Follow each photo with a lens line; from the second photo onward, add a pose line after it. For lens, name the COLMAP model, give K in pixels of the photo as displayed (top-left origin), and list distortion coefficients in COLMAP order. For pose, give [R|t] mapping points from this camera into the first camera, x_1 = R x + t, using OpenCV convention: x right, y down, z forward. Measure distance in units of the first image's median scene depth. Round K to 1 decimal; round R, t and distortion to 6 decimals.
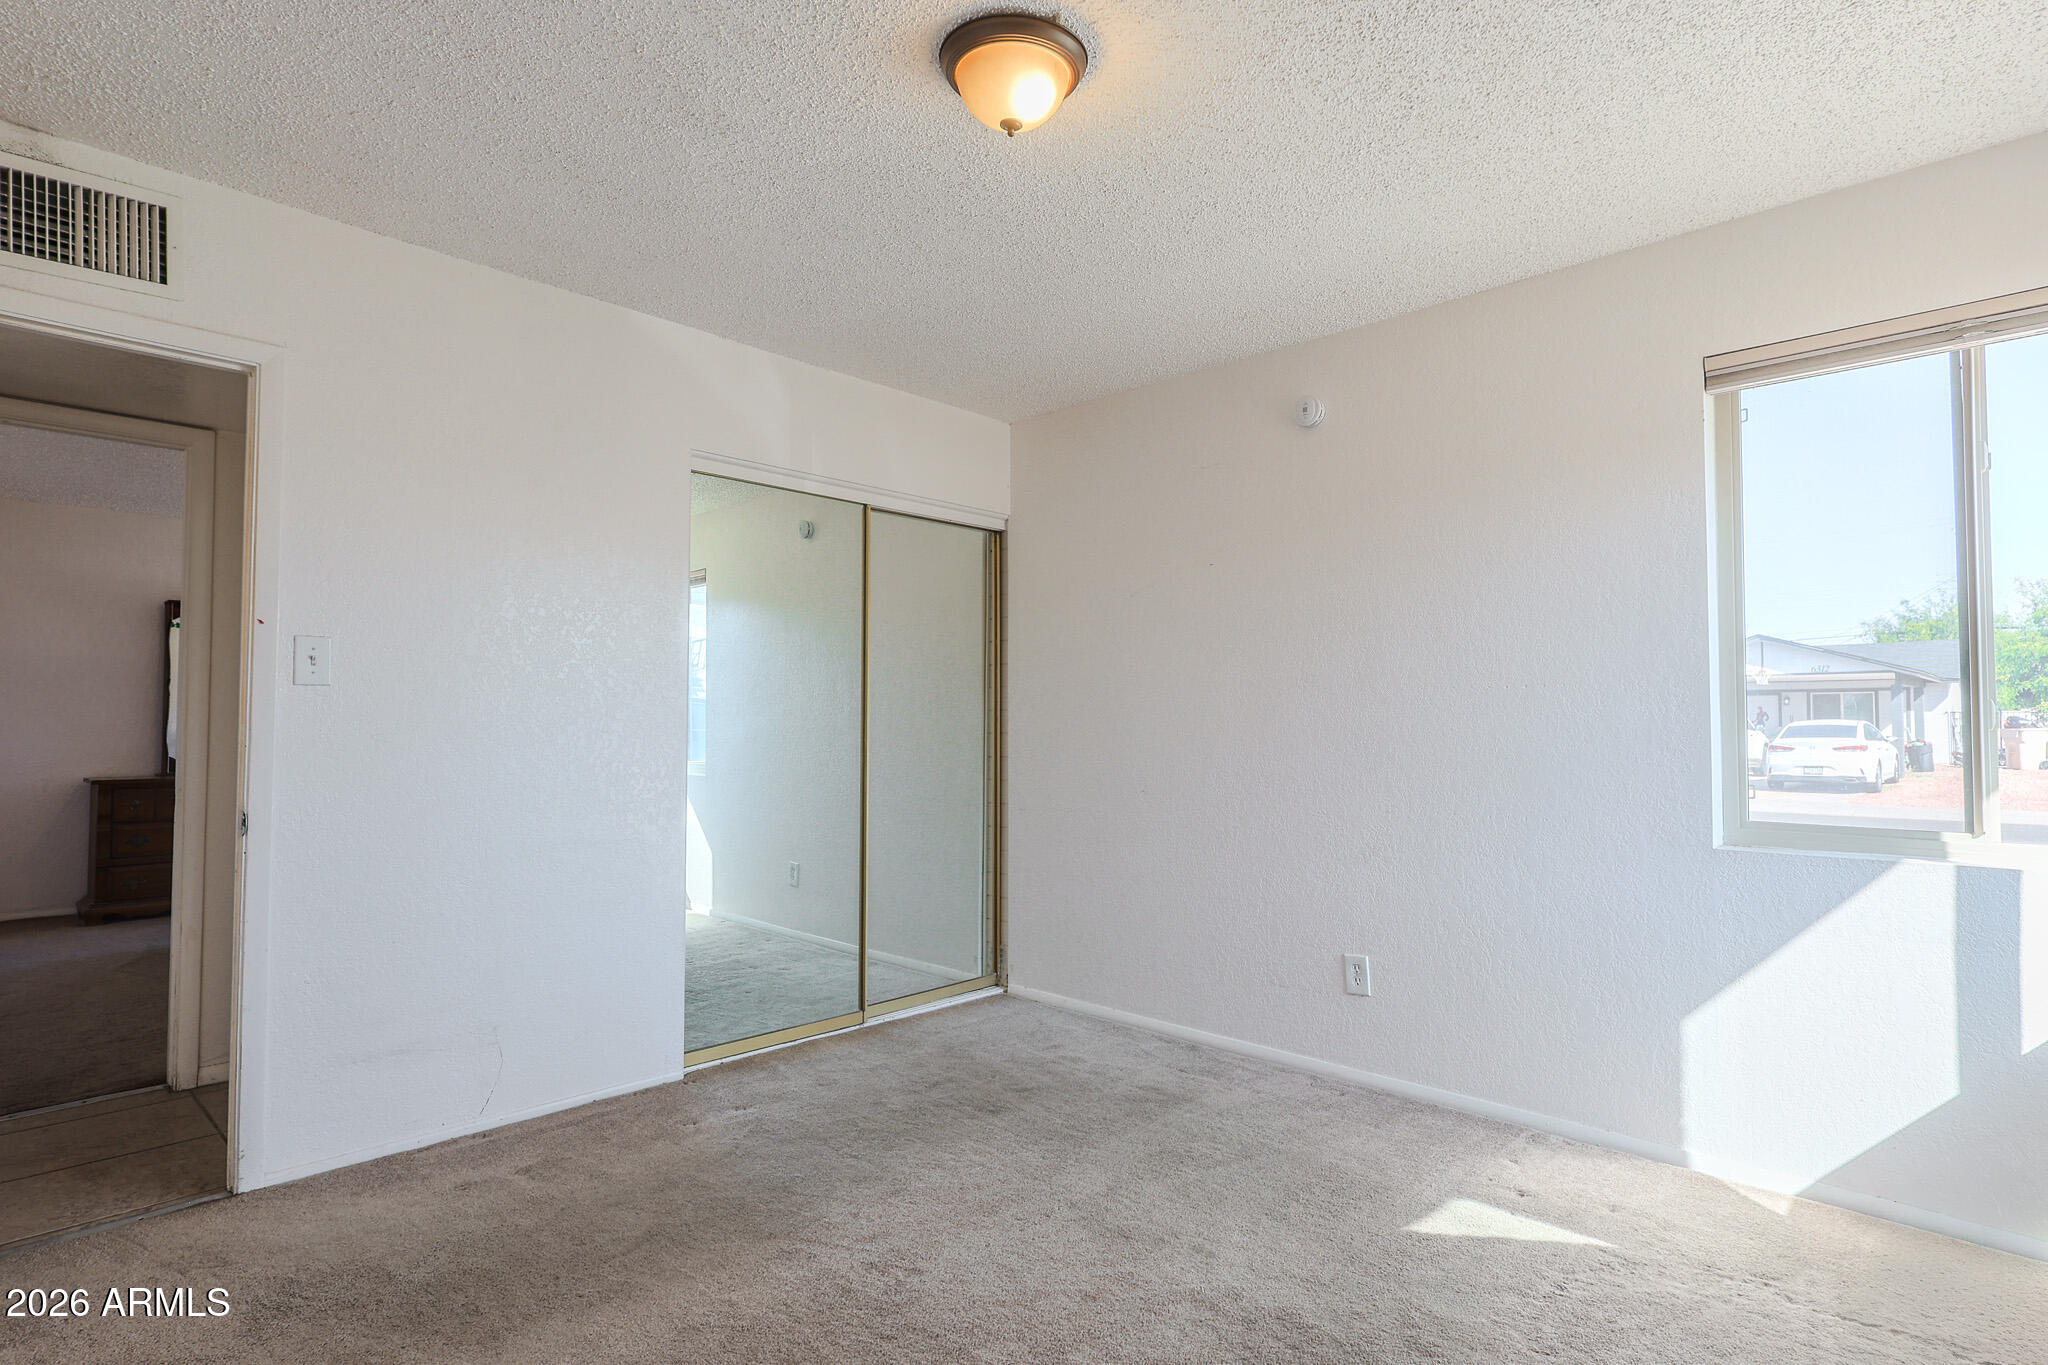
lens RADIAL K [[1015.7, 0, 1020.8], [0, 1015.7, 692.0], [0, 0, 1]] dist [-0.018731, -0.000618]
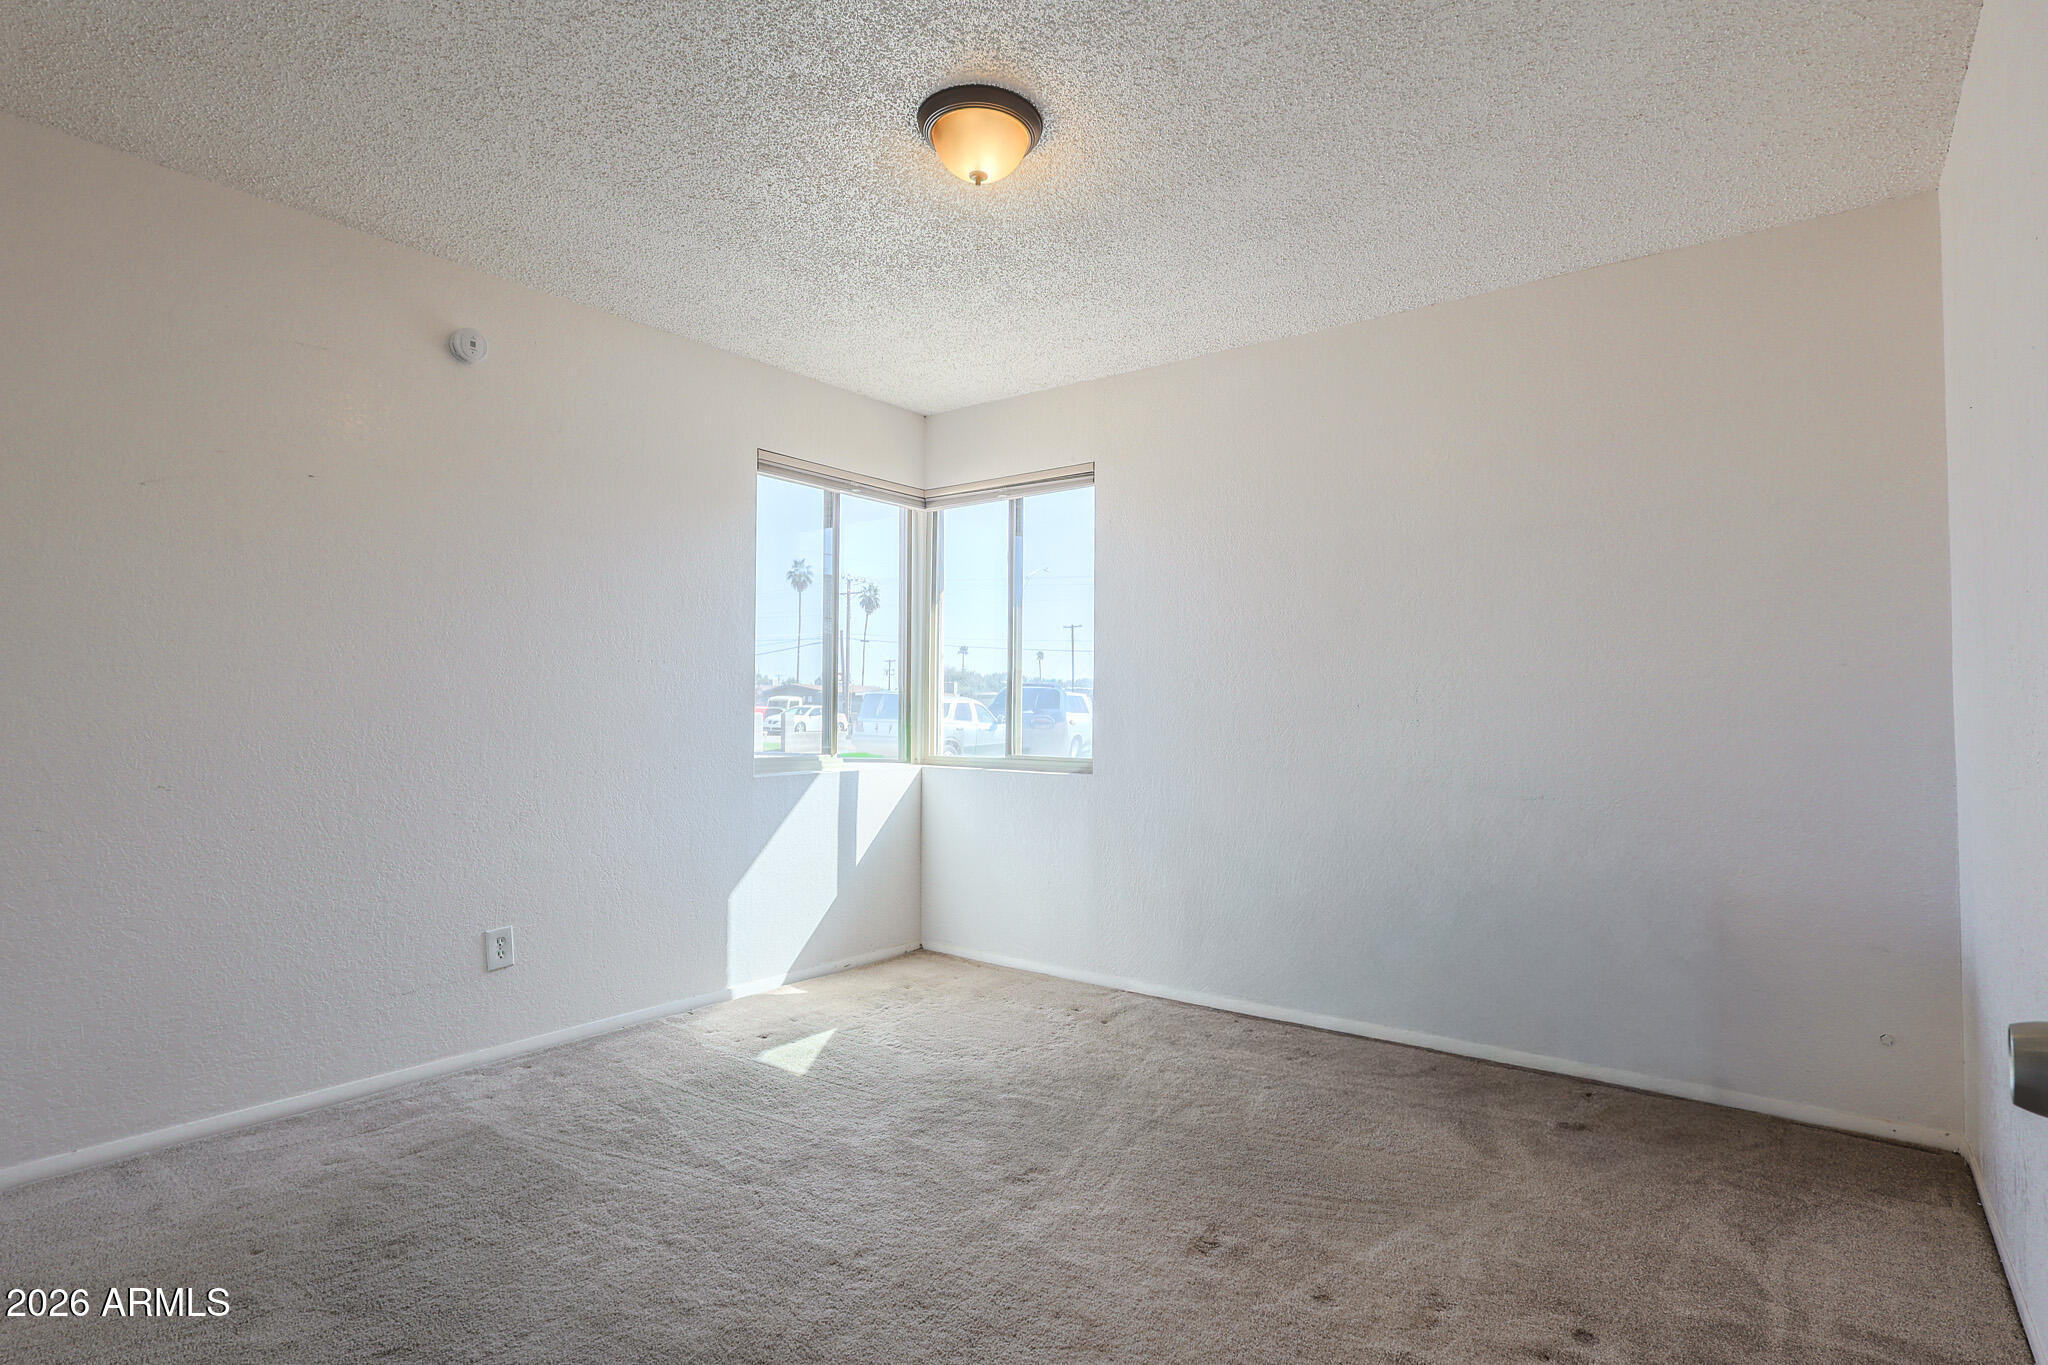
lens RADIAL K [[1015.7, 0, 1020.5], [0, 1015.7, 689.6], [0, 0, 1]] dist [-0.018731, -0.000618]
pose [[-0.107806, 0.016259, 0.994039, -0.806234], [-0.037197, 0.999100, -0.020376, 0.037627], [-0.993476, -0.039172, -0.107104, 0.720641]]
